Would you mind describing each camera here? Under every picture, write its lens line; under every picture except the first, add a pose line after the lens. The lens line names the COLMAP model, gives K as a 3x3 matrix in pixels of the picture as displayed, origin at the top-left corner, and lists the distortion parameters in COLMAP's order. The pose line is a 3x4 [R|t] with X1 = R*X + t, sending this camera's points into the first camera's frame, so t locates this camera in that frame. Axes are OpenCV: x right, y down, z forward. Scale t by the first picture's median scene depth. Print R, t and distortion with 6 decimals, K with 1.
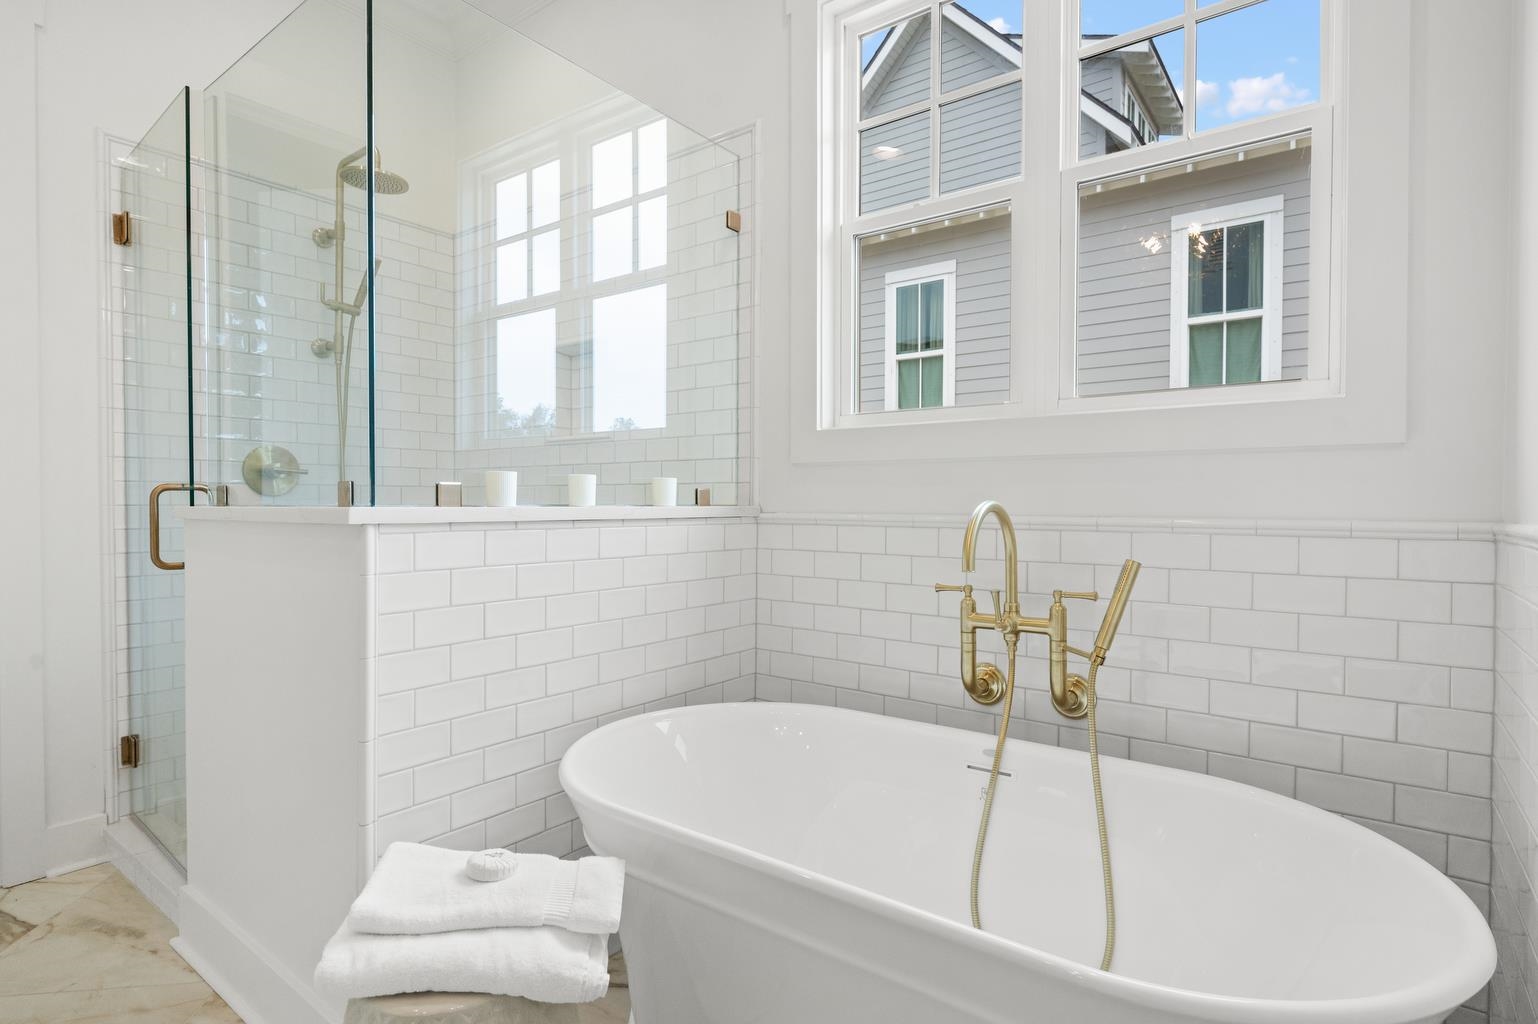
lens RADIAL K [[775.7, 0, 768.8], [0, 775.7, 520.7], [0, 0, 1]] dist [-0.001347, 0.000131]
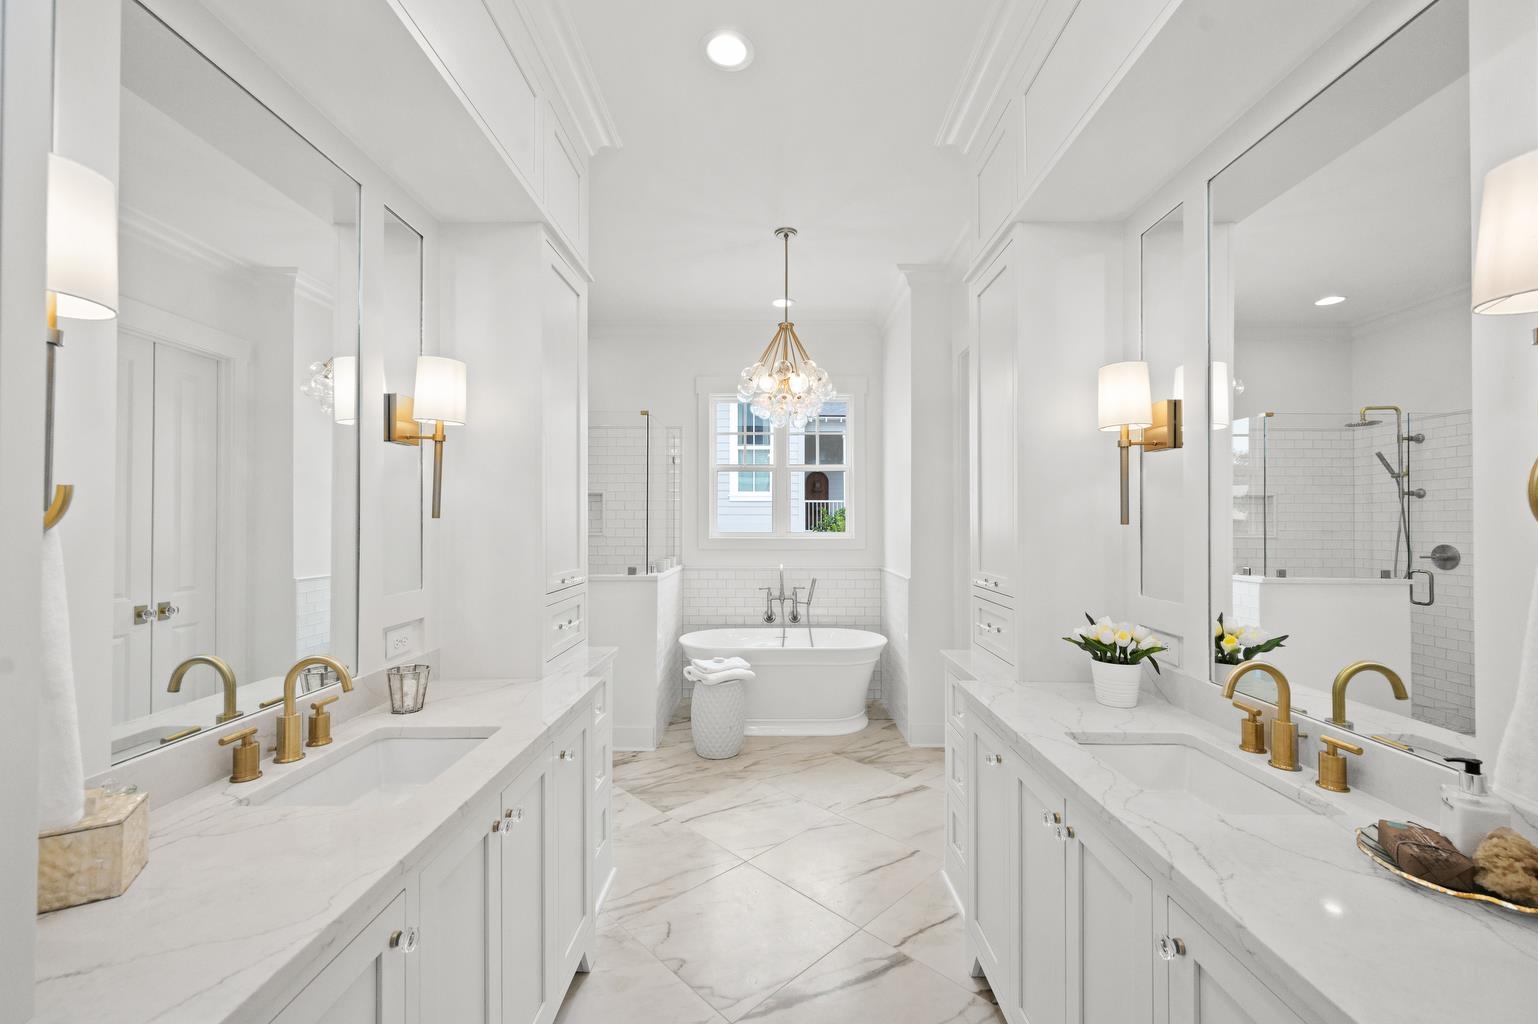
lens RADIAL K [[606.9, 0, 769.0], [0, 606.9, 512.0], [0, 0, 1]] dist [-0.001110, -0.000006]
pose [[0.801690, 0.010261, 0.597653, -1.414949], [0.014943, 0.999196, -0.037199, -0.157141], [-0.597554, 0.038753, 0.800892, -1.223195]]
